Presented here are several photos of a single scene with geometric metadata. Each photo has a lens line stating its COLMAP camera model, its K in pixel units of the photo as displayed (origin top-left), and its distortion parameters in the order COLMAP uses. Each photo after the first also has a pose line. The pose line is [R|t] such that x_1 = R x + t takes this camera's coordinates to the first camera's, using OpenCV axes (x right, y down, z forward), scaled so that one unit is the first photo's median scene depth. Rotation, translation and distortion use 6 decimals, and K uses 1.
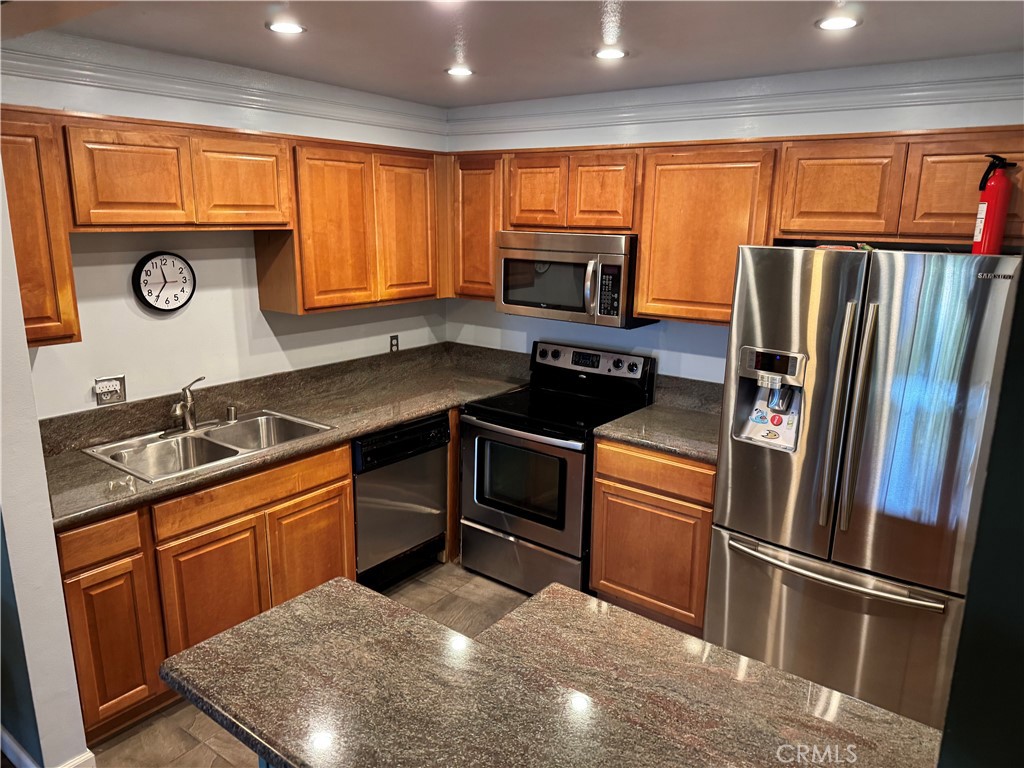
lens RADIAL K [[722.8, 0, 506.9], [0, 722.8, 382.6], [0, 0, 1]] dist [0.054118, -0.079108]
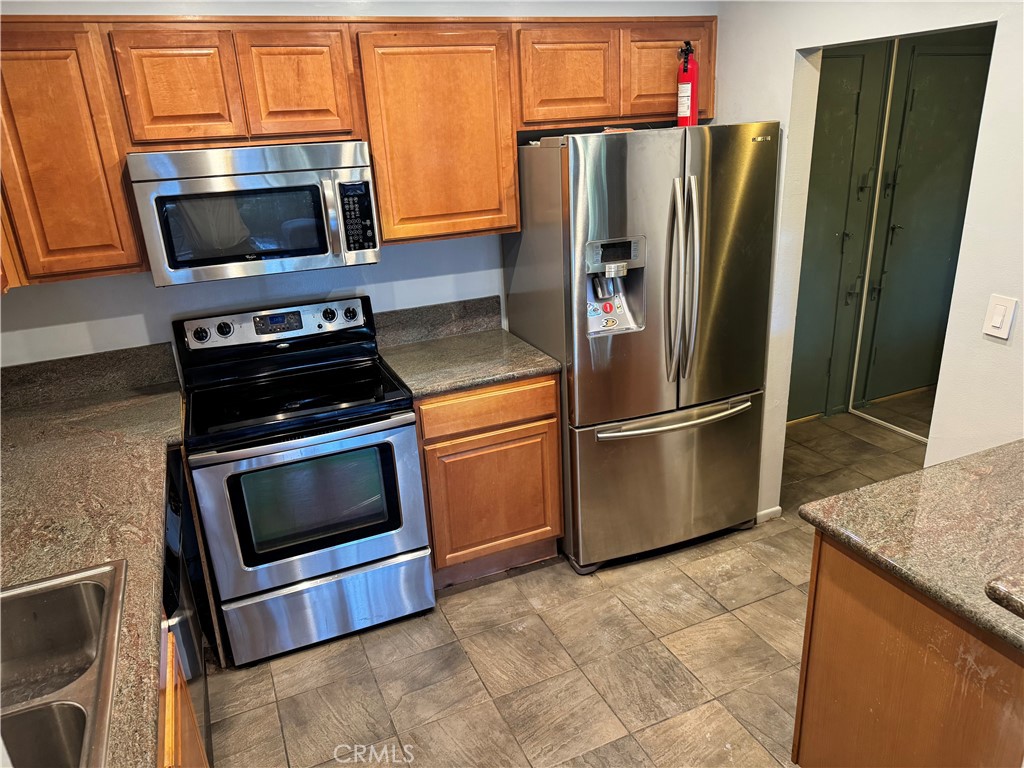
lens RADIAL K [[722.8, 0, 511.1], [0, 722.8, 389.5], [0, 0, 1]] dist [0.054118, -0.079108]
pose [[0.480997, -0.341815, 0.807344, -0.476293], [0.254677, 0.935633, 0.244400, -0.105727], [-0.838917, 0.088056, 0.537089, 0.478712]]
